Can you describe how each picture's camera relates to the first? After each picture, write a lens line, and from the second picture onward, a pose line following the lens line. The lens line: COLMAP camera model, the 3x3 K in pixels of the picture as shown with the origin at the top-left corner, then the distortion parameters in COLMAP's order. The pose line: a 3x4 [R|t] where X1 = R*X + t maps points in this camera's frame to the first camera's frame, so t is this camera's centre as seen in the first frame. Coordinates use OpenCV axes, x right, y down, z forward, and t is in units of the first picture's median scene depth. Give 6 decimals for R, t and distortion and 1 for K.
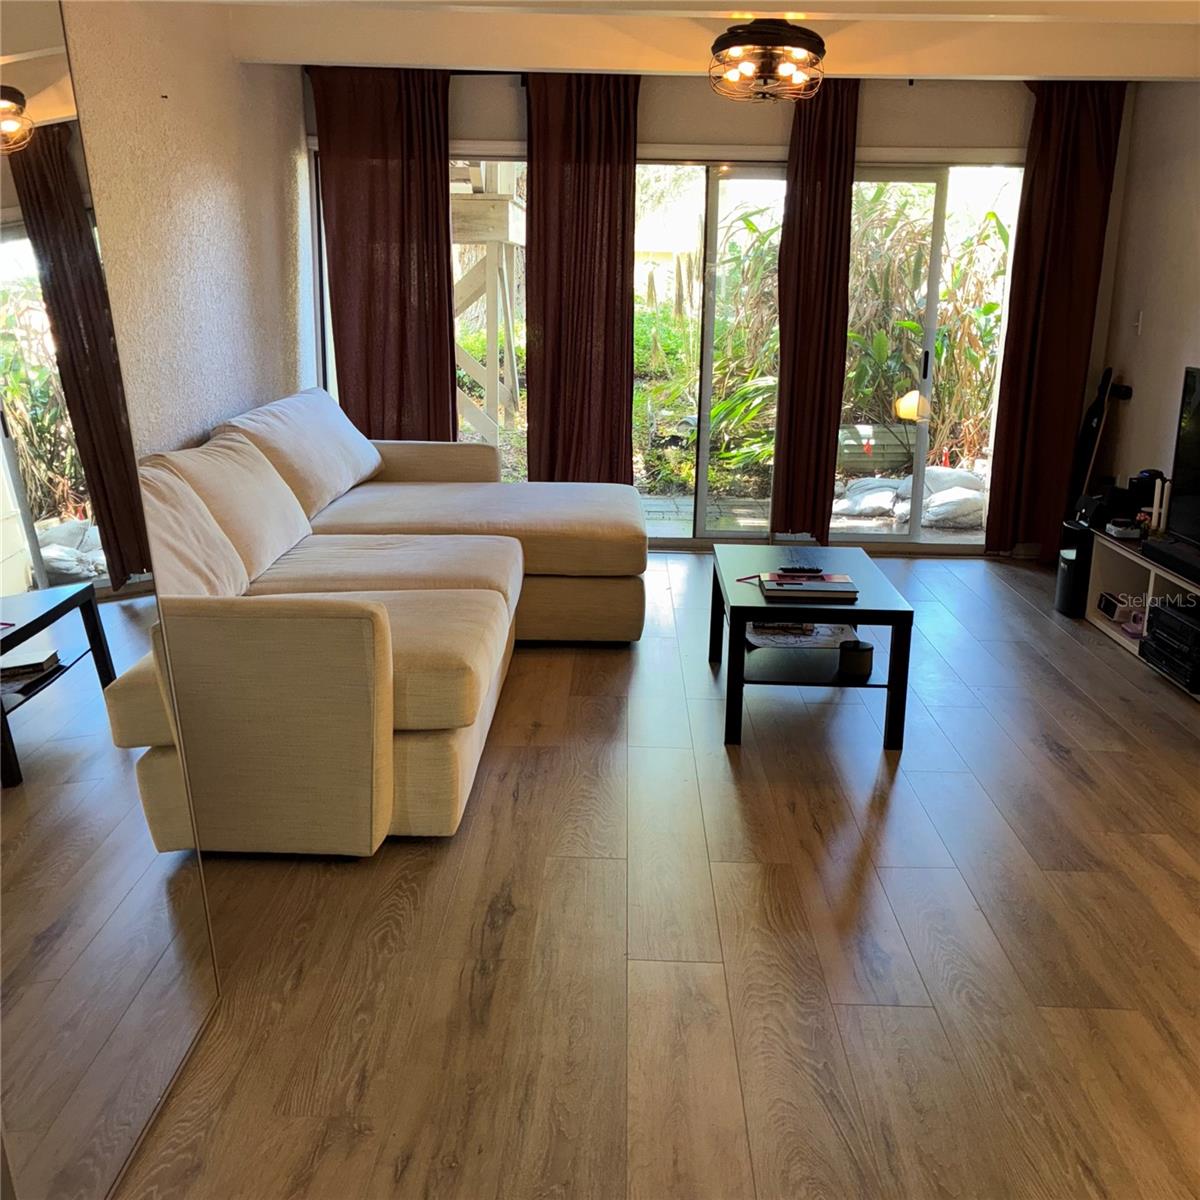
lens RADIAL K [[1204.1, 0, 601.5], [0, 1204.1, 597.5], [0, 0, 1]] dist [0.010478, 0.000000]
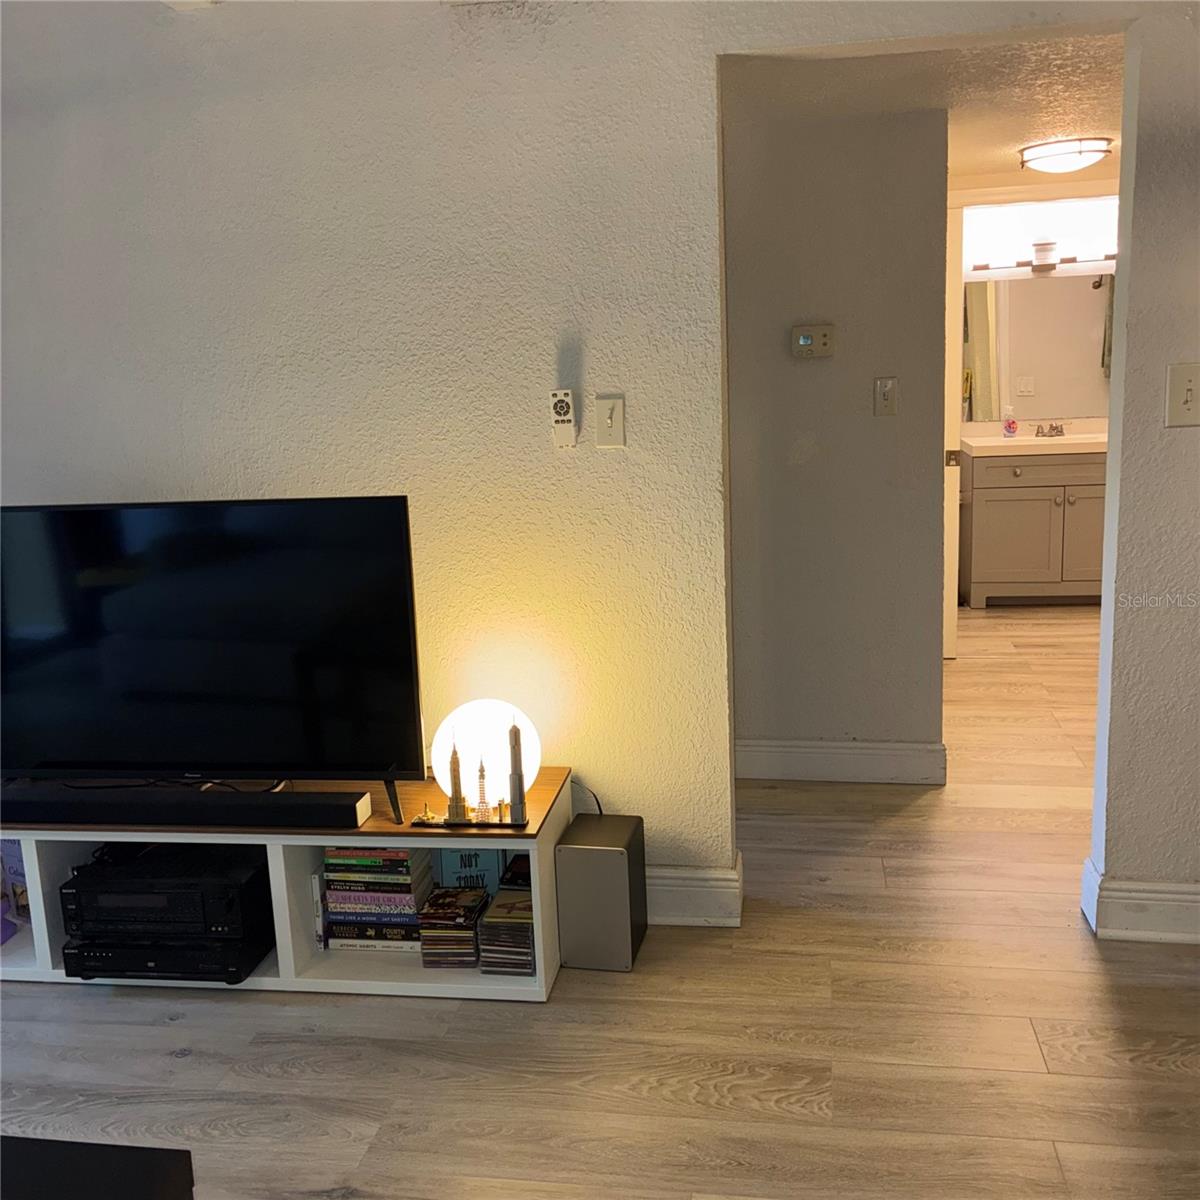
lens RADIAL K [[1204.1, 0, 602.0], [0, 1204.1, 599.8], [0, 0, 1]] dist [0.010478, 0.000000]
pose [[0.154758, -0.207086, 0.966005, -0.060621], [0.301415, 0.941064, 0.153451, -0.157843], [-0.940850, 0.267420, 0.208056, 0.647603]]
